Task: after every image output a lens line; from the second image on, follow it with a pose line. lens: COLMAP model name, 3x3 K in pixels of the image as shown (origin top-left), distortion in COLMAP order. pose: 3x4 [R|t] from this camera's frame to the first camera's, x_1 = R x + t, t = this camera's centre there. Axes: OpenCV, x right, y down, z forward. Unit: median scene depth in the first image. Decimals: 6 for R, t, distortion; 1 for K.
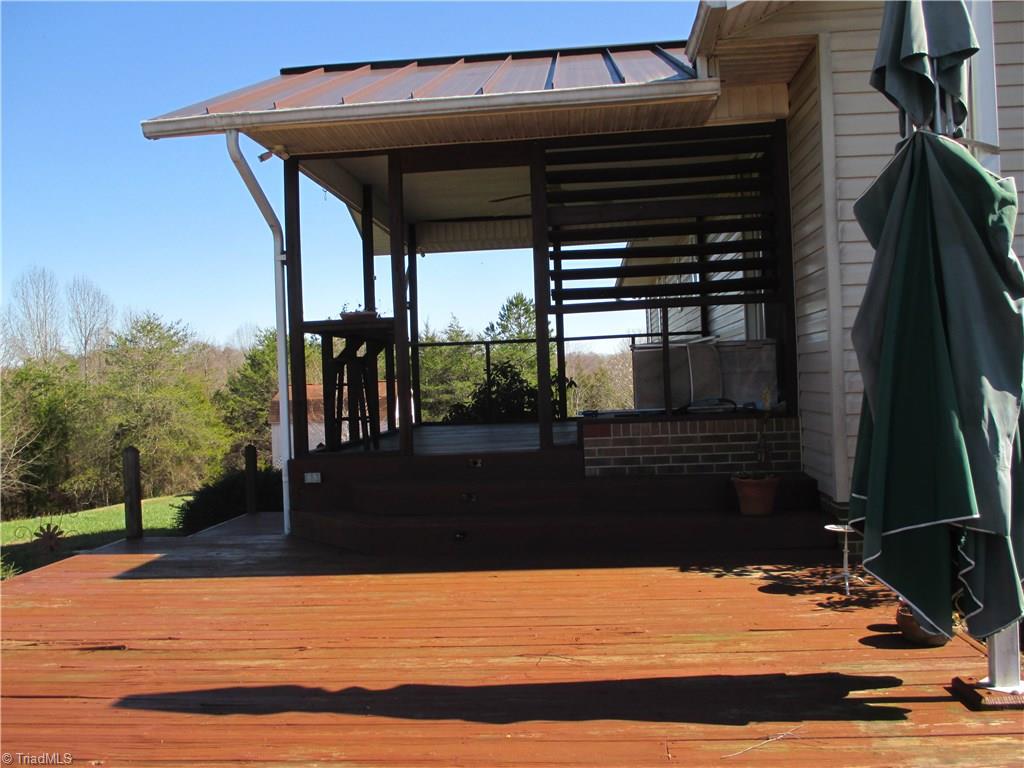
lens RADIAL K [[942.8, 0, 511.1], [0, 942.8, 382.8], [0, 0, 1]] dist [-0.012160, 0.000000]
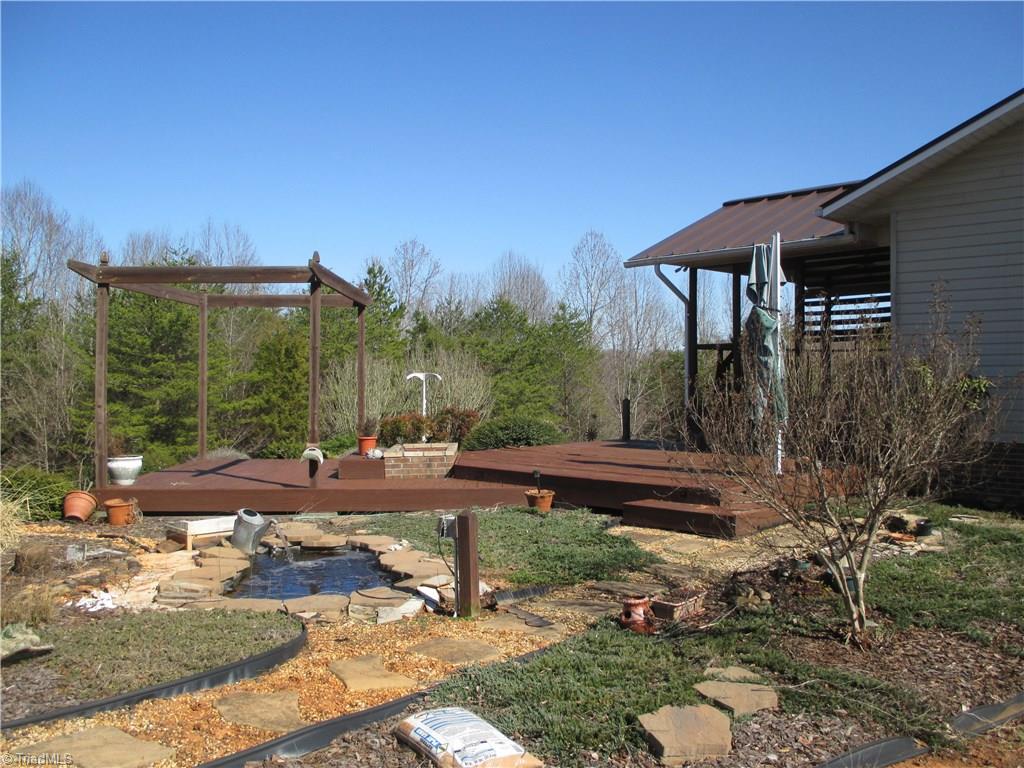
lens RADIAL K [[942.8, 0, 512.0], [0, 942.8, 382.7], [0, 0, 1]] dist [-0.012160, 0.000000]
pose [[0.777911, 0.038462, -0.627196, 0.826786], [-0.028280, 0.999257, 0.026203, -0.020565], [0.627738, -0.002647, 0.778420, -0.969294]]
